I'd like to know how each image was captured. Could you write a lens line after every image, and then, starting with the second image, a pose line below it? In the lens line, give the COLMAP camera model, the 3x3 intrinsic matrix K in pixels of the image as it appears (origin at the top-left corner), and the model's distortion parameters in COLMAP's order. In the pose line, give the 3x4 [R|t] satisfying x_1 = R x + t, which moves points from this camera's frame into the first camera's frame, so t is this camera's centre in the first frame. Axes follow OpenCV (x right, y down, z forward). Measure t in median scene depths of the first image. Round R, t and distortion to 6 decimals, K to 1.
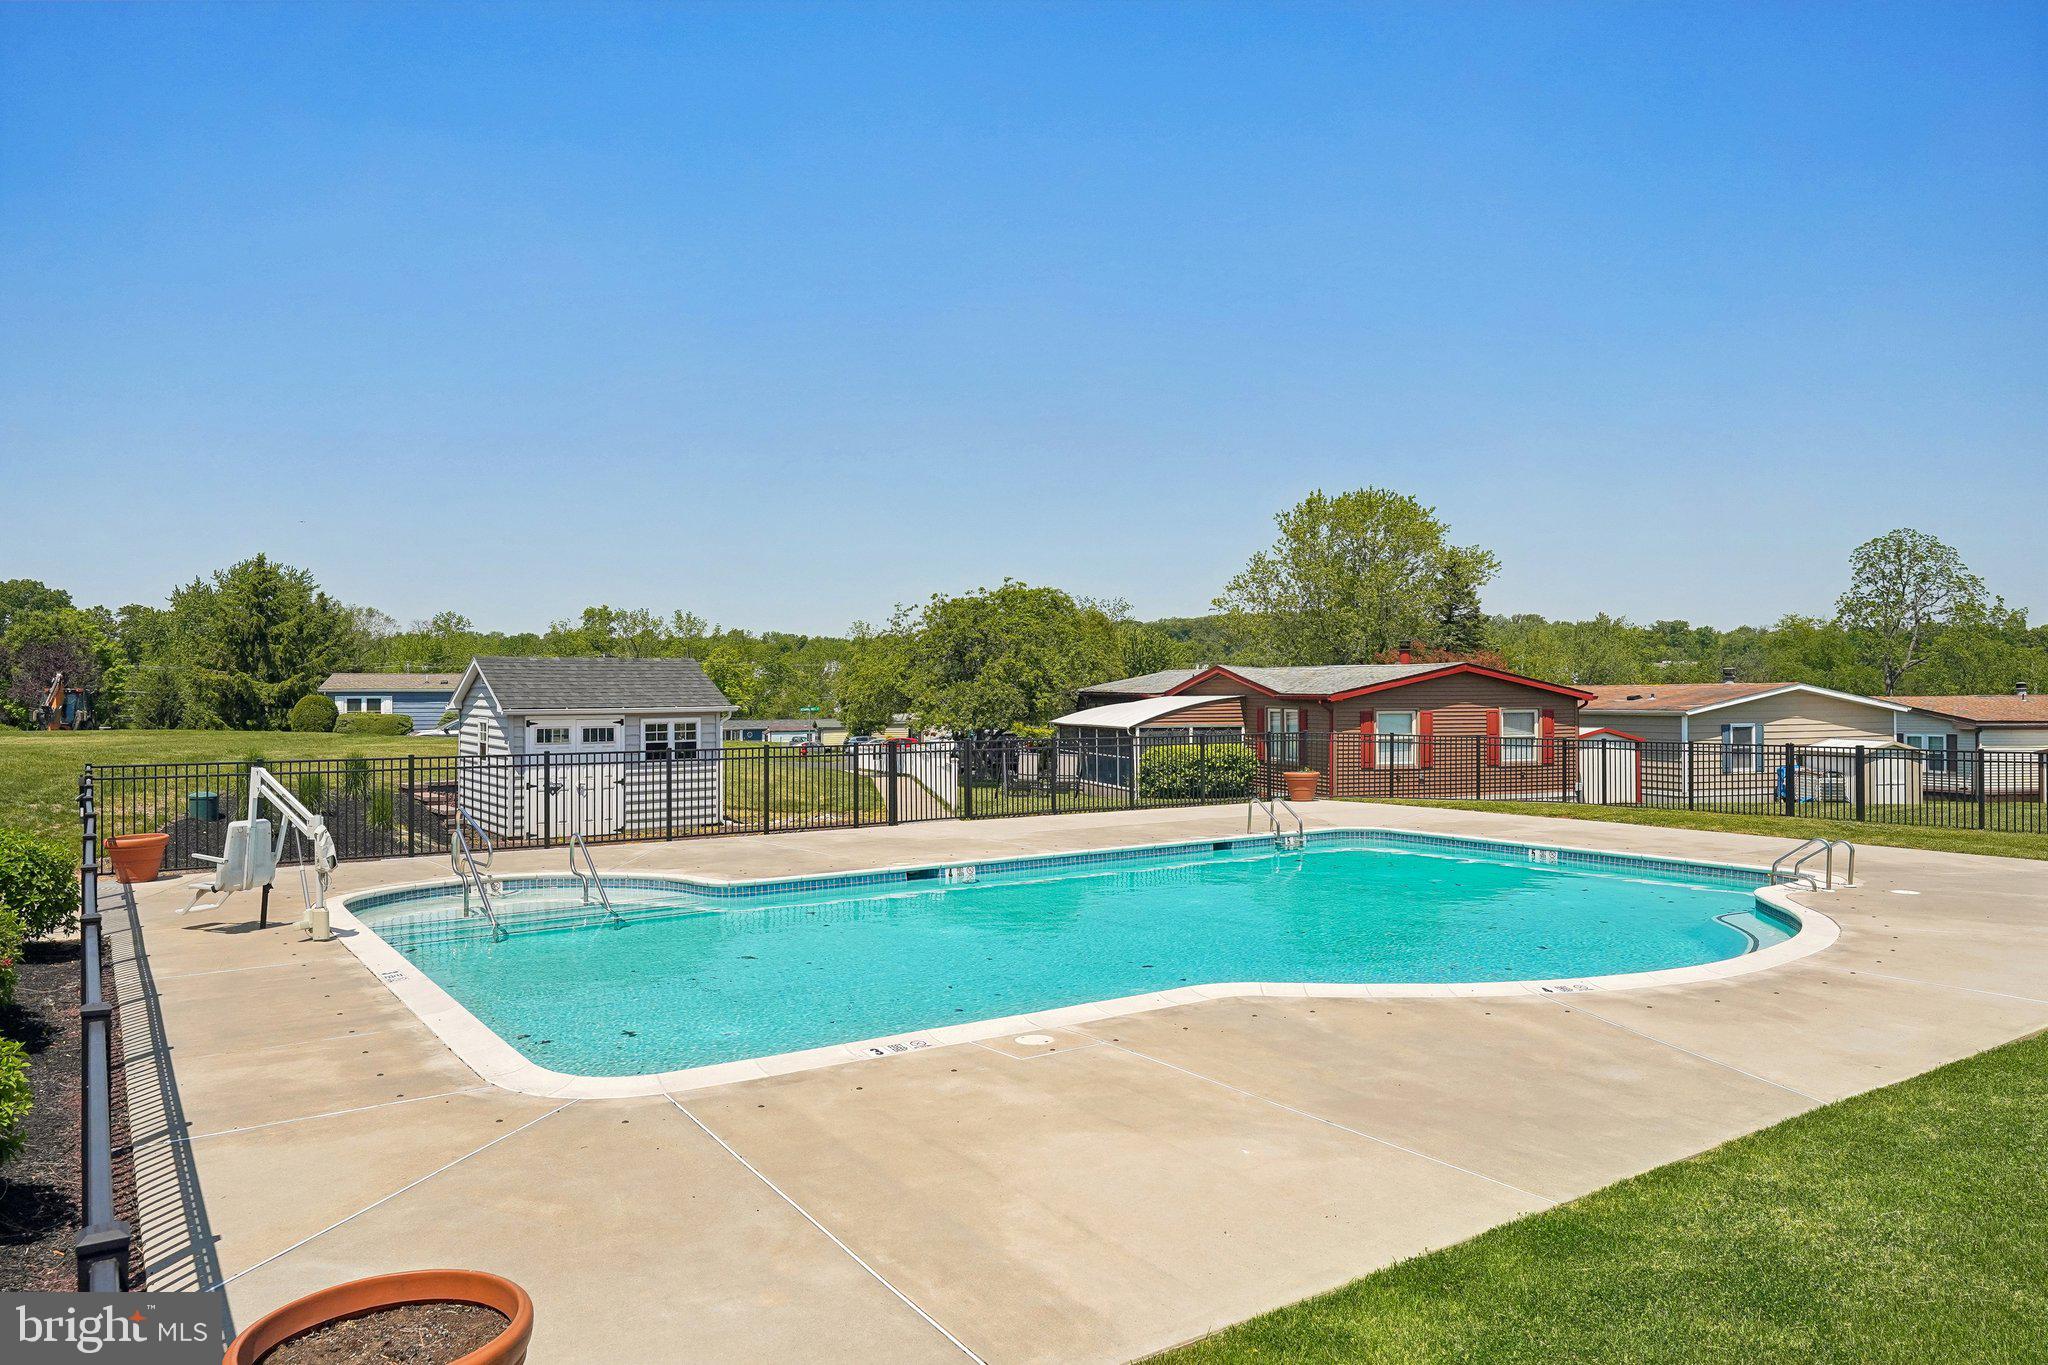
lens RADIAL K [[1382.0, 0, 1024.0], [0, 1382.0, 682.5], [0, 0, 1]] dist [-0.000457, -0.000227]
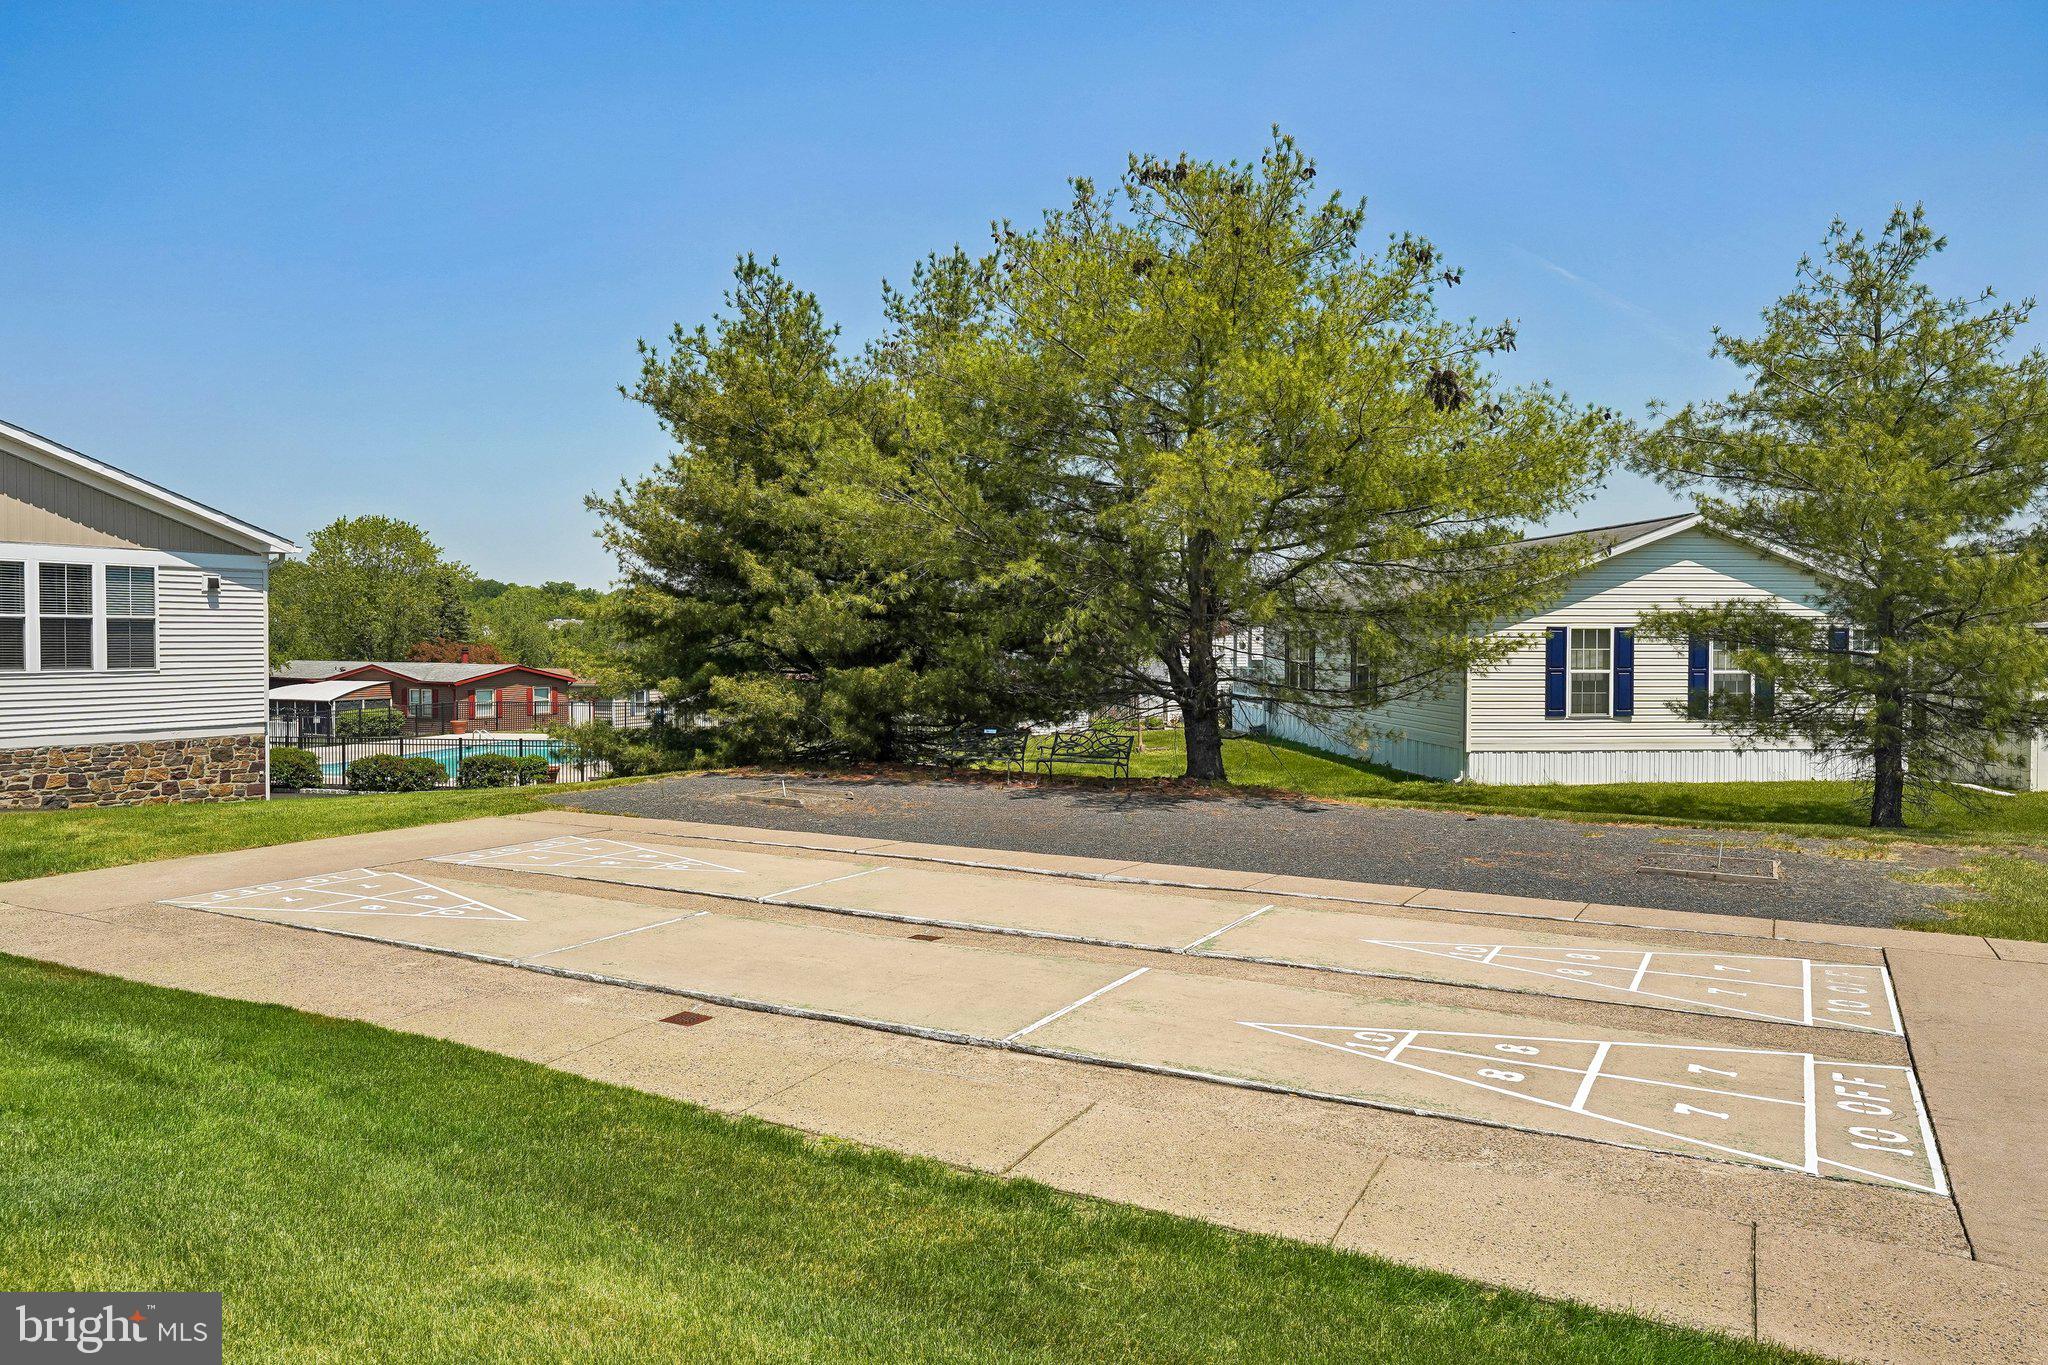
lens RADIAL K [[1382.0, 0, 1024.0], [0, 1382.0, 682.5], [0, 0, 1]] dist [-0.000457, -0.000227]
pose [[0.721333, -0.015586, 0.692413, -0.522928], [-0.008894, 0.999456, 0.031762, -0.056981], [-0.692531, -0.029069, 0.720802, -0.930113]]
